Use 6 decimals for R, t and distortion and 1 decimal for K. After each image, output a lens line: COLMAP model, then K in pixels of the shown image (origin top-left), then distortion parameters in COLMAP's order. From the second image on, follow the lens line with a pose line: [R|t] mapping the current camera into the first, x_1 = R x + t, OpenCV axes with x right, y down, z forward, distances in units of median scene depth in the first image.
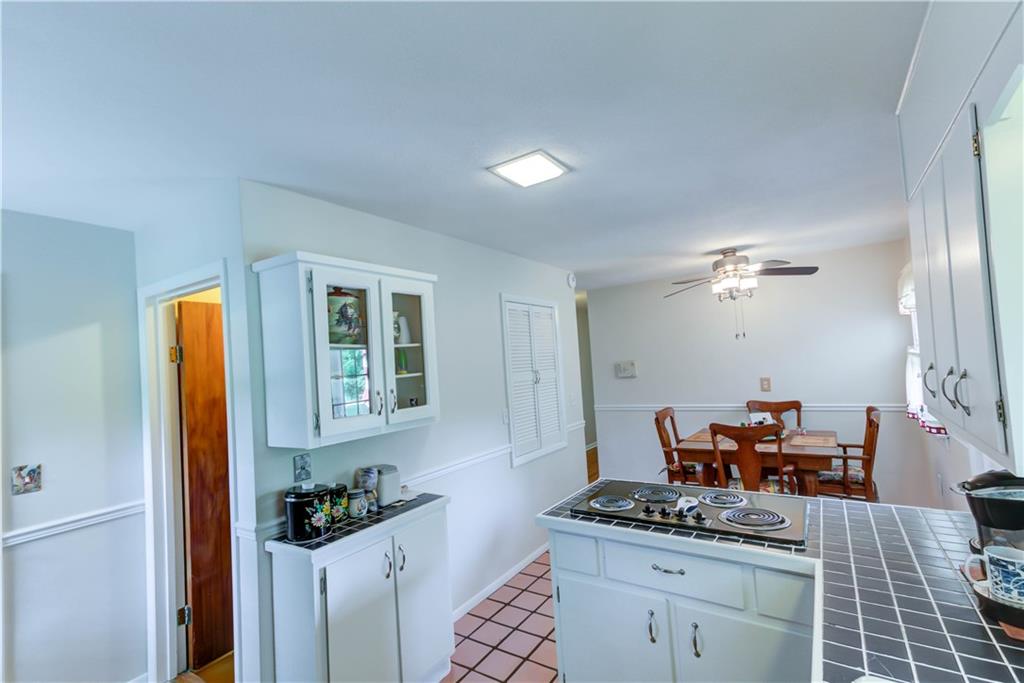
lens RADIAL K [[464.3, 0, 512.0], [0, 464.3, 341.5], [0, 0, 1]] dist [0.029336, -0.000878]
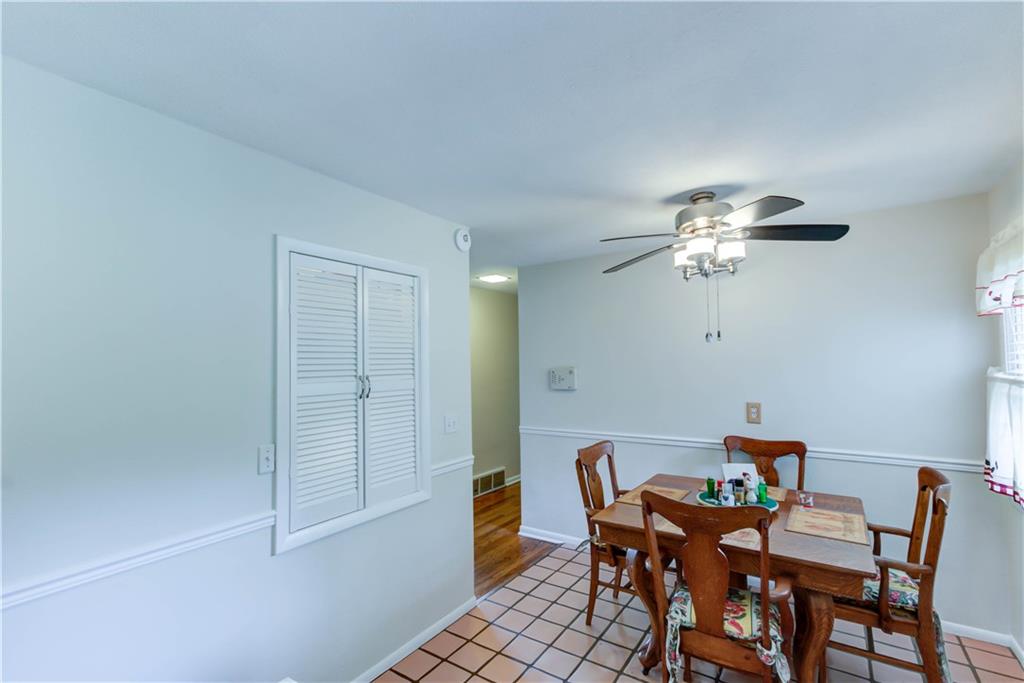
lens RADIAL K [[464.3, 0, 512.0], [0, 464.3, 341.5], [0, 0, 1]] dist [0.029336, -0.000878]
pose [[0.998667, 0.051498, -0.003624, 0.231289], [-0.051486, 0.998668, 0.003248, 0.006366], [0.003786, -0.003057, 0.999988, 0.394249]]
